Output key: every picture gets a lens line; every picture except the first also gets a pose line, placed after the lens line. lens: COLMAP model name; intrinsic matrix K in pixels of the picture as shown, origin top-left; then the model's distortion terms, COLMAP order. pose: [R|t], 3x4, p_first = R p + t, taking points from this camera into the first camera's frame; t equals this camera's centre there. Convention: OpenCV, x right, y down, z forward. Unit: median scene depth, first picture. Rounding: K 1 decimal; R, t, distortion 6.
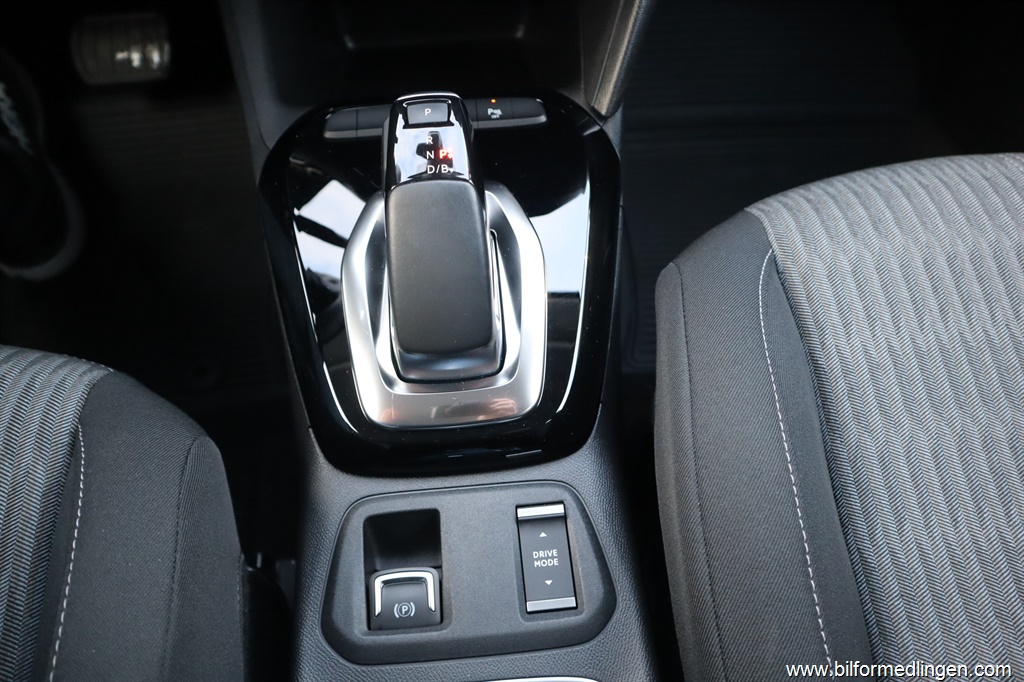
lens RADIAL K [[706.5, 0, 512.0], [0, 706.5, 341.0], [0, 0, 1]] dist [-0.119229, 0.072484]
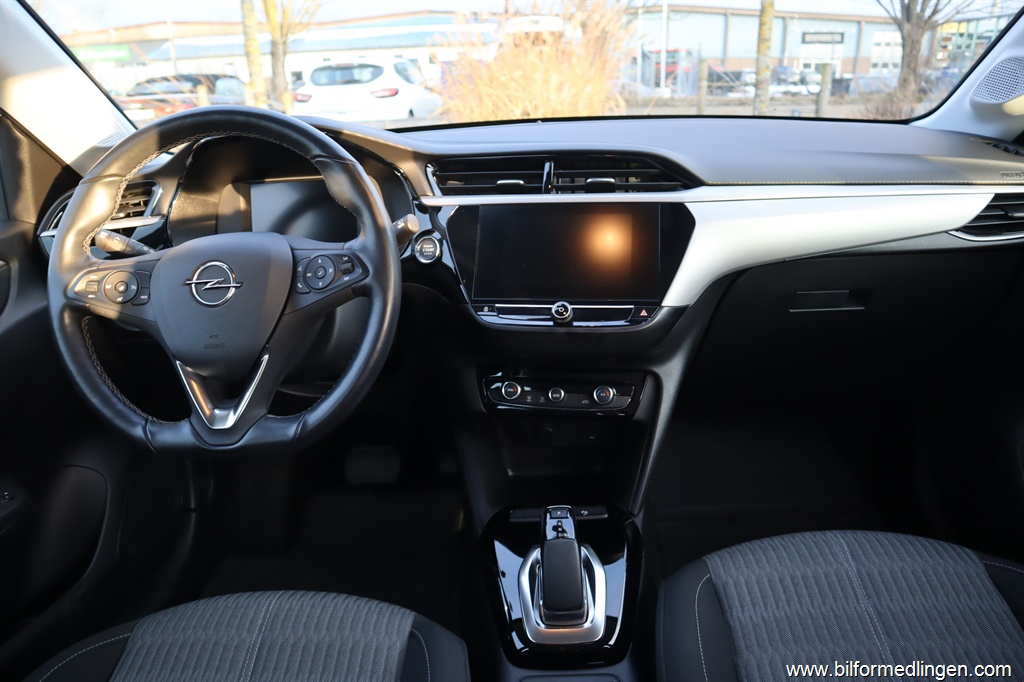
lens RADIAL K [[706.5, 0, 512.0], [0, 706.5, 341.0], [0, 0, 1]] dist [-0.119229, 0.072484]
pose [[0.992276, -0.005642, -0.123922, 0.029125], [-0.058667, 0.858845, -0.508864, 0.411993], [0.109301, 0.512204, 0.851881, -1.405078]]
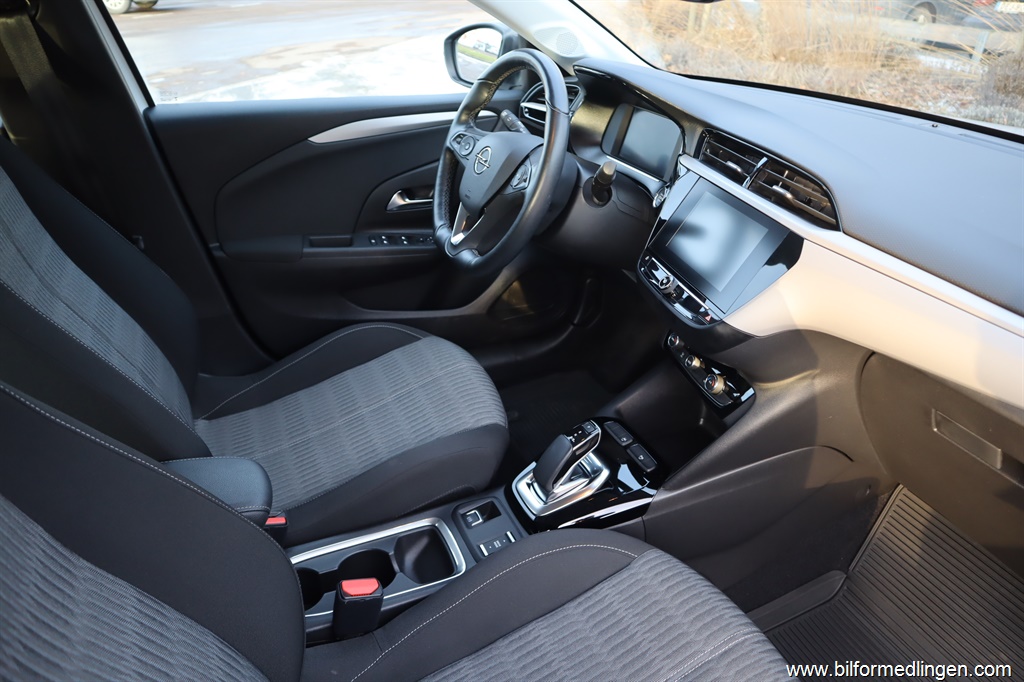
lens RADIAL K [[706.5, 0, 512.0], [0, 706.5, 341.0], [0, 0, 1]] dist [-0.119229, 0.072484]
pose [[0.318063, 0.464696, -0.826374, 2.006357], [-0.757058, 0.649181, 0.073671, -0.496367], [0.570701, 0.602181, 0.558282, -1.111051]]
